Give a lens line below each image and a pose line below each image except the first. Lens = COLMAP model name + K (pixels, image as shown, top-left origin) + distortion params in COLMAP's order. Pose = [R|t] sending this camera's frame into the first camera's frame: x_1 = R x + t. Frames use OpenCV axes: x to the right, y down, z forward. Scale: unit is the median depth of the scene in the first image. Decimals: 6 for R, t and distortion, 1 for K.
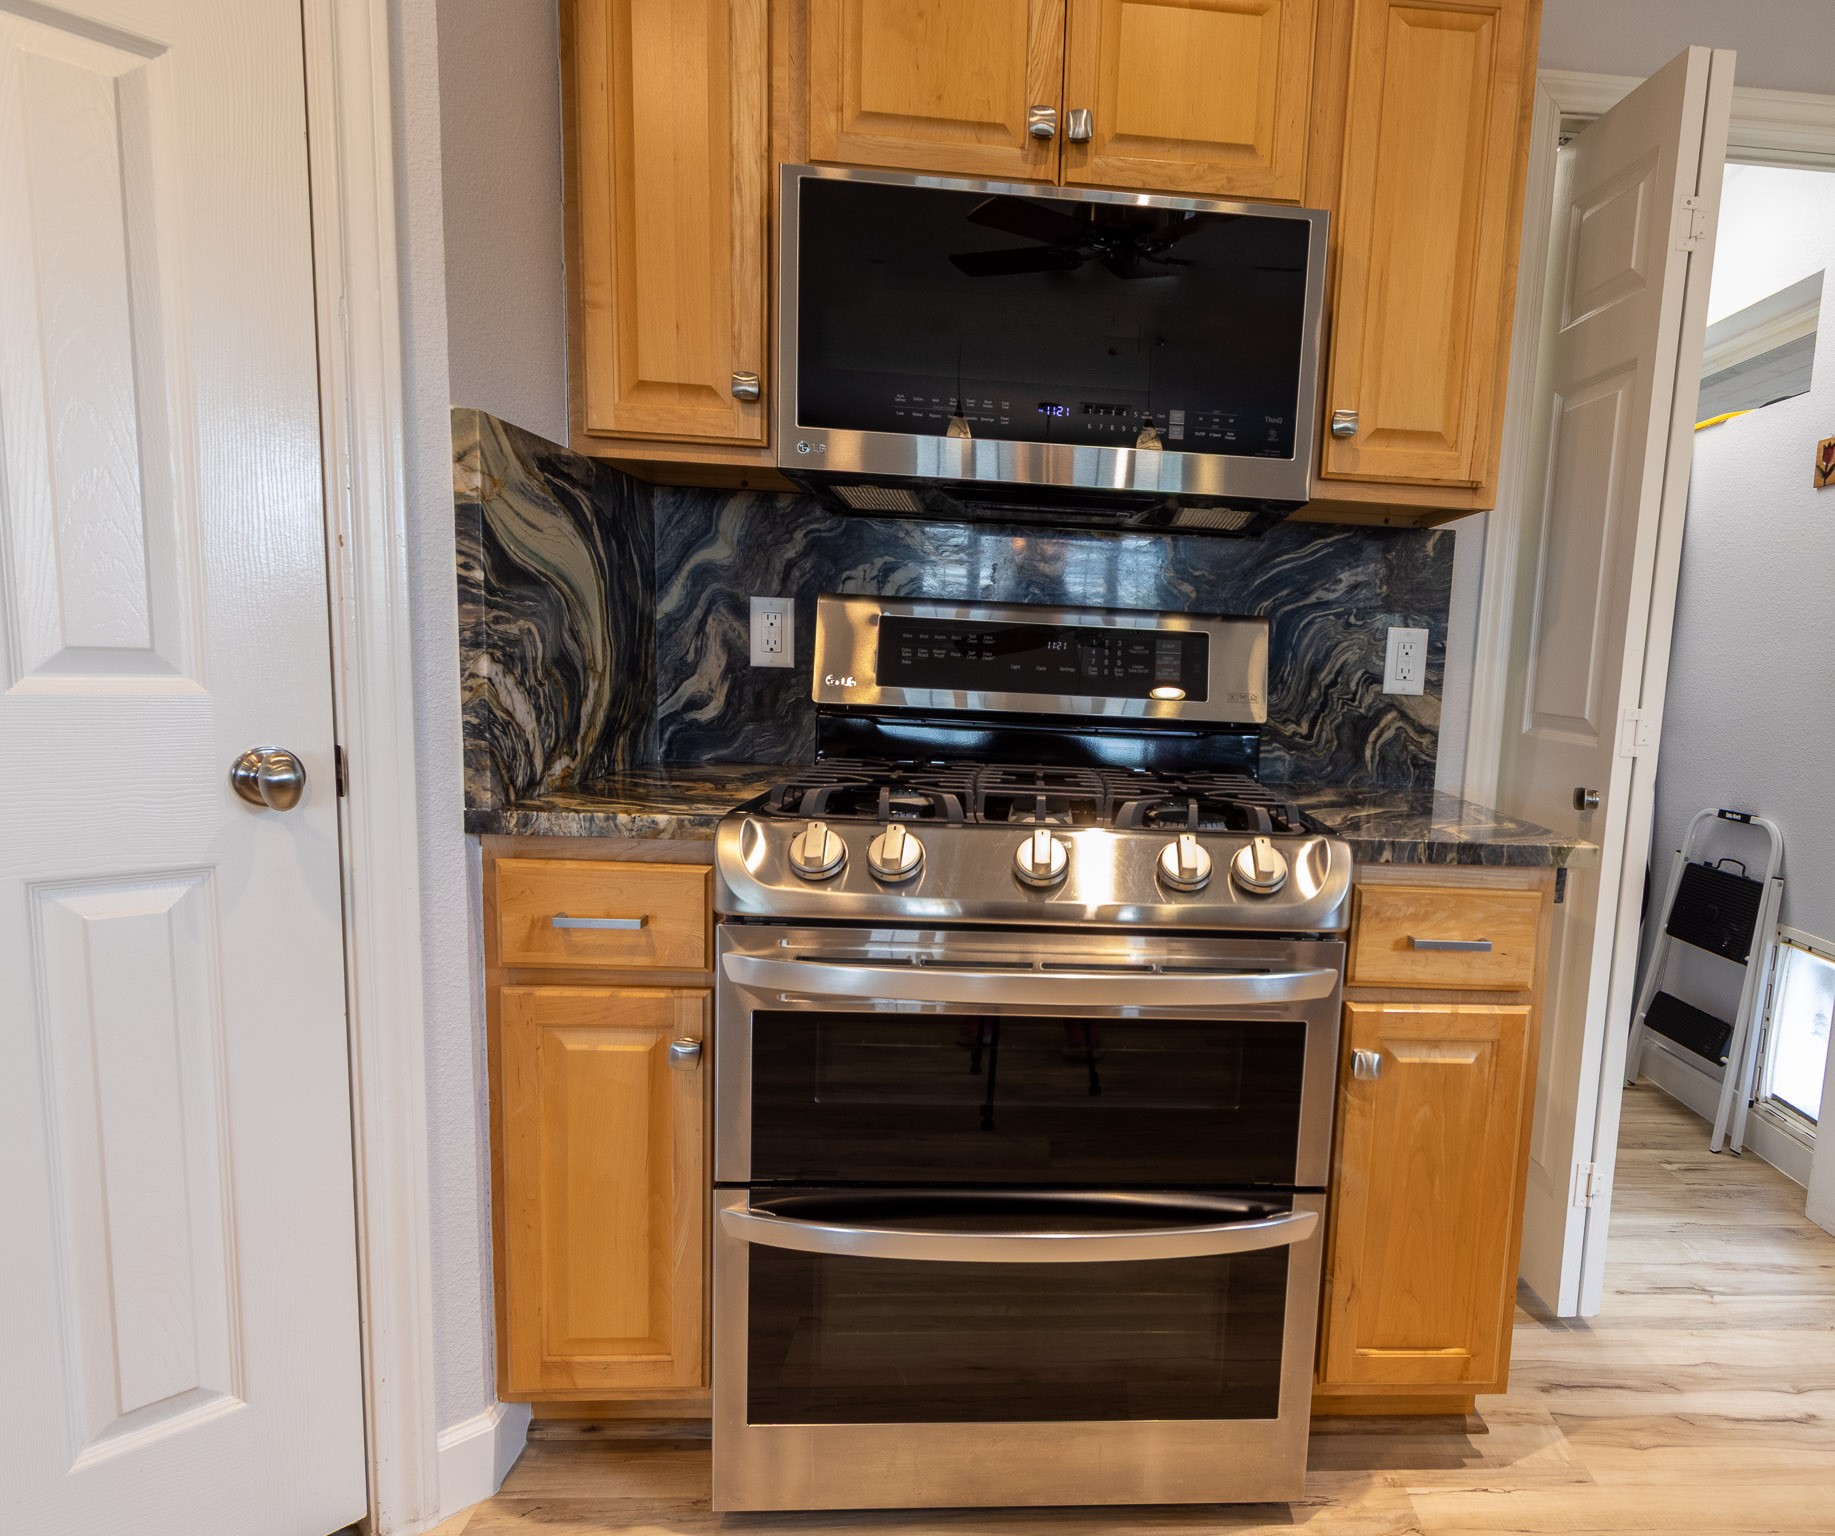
lens RADIAL K [[1106.9, 0, 1118.3], [0, 1106.9, 798.1], [0, 0, 1]] dist [0.012724, -0.005552]
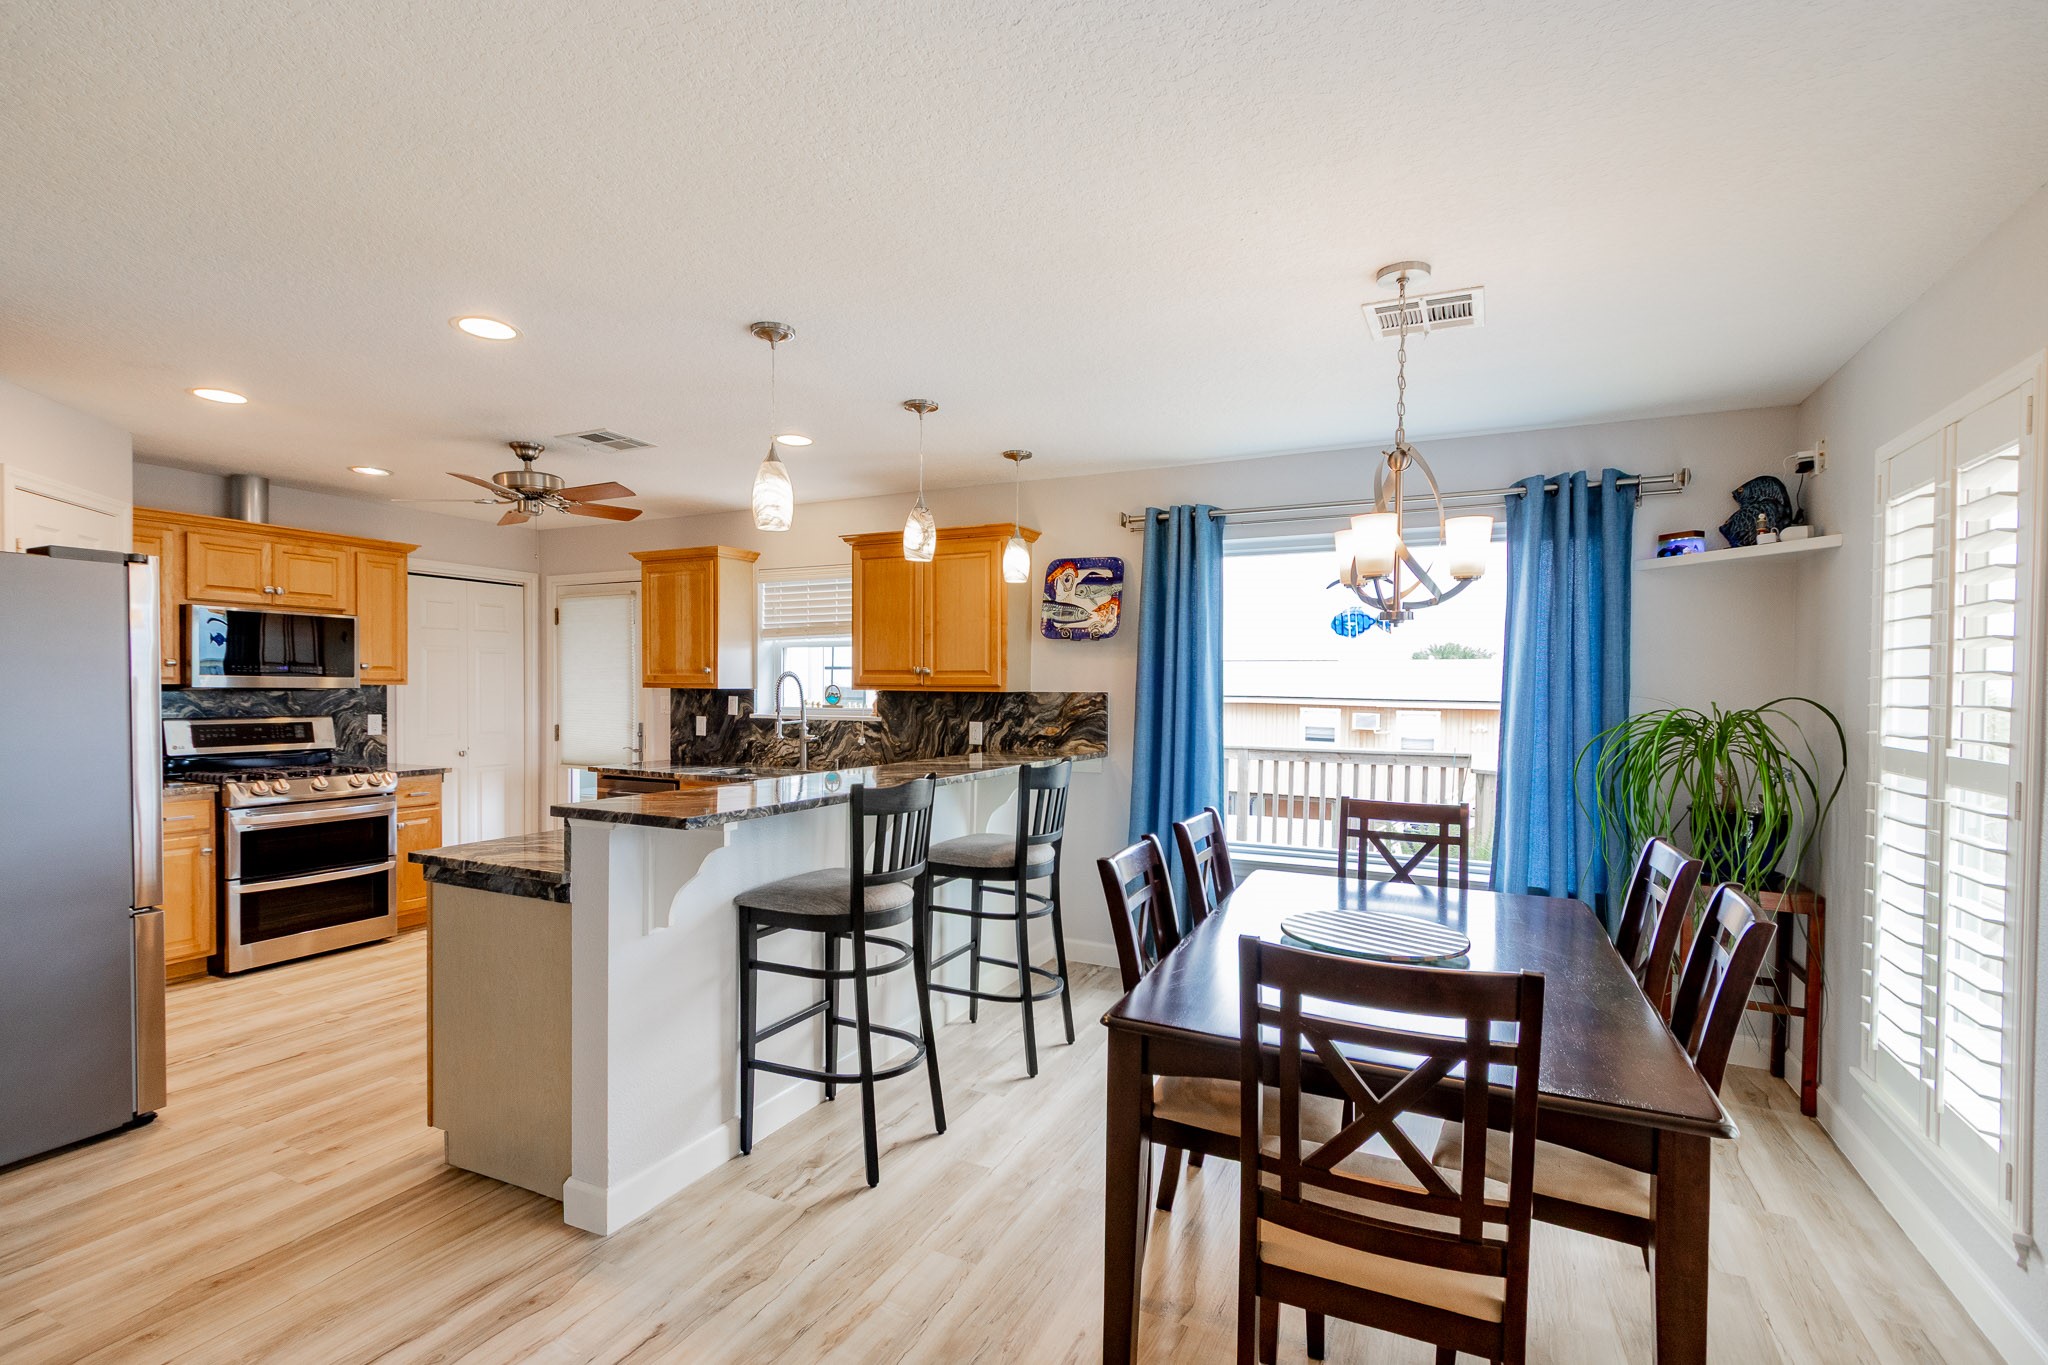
lens RADIAL K [[936.1, 0, 1004.4], [0, 936.1, 702.0], [0, 0, 1]] dist [0.009925, -0.002568]
pose [[0.510146, -0.056924, 0.858202, -1.550850], [0.125734, 0.992024, -0.008941, 0.090990], [-0.850848, 0.112466, 0.513234, -2.669413]]
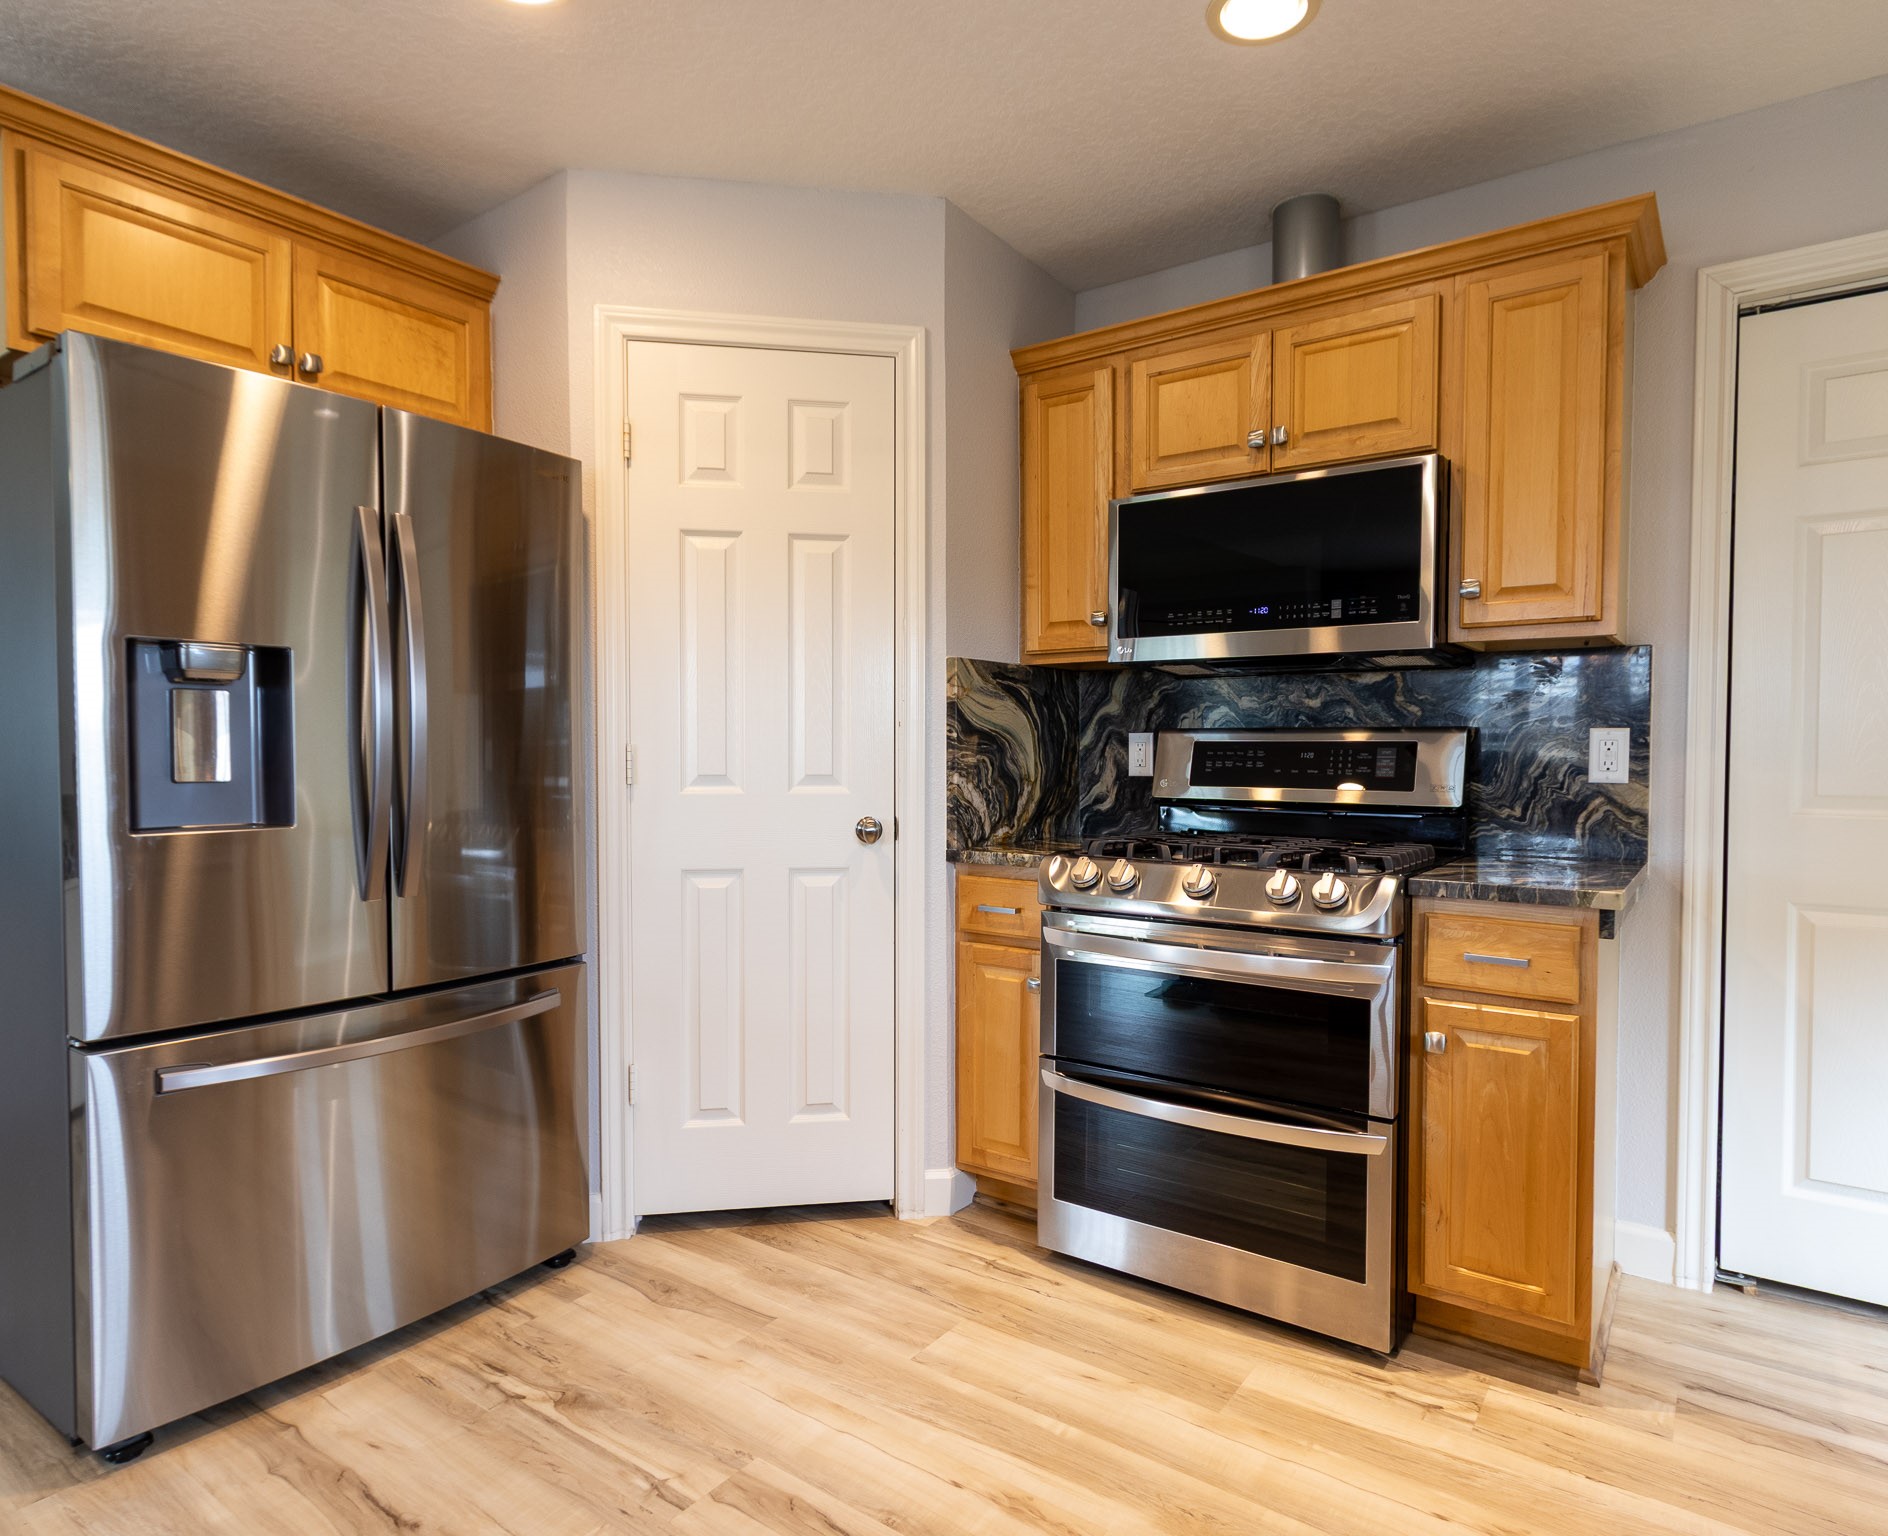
lens RADIAL K [[1094.3, 0, 981.2], [0, 1094.3, 785.2], [0, 0, 1]] dist [0.010096, -0.003344]
pose [[0.776883, -0.024916, -0.629152, 0.634453], [-0.047864, 0.993989, -0.098467, 0.077094], [0.627824, 0.106611, 0.771020, -0.452701]]
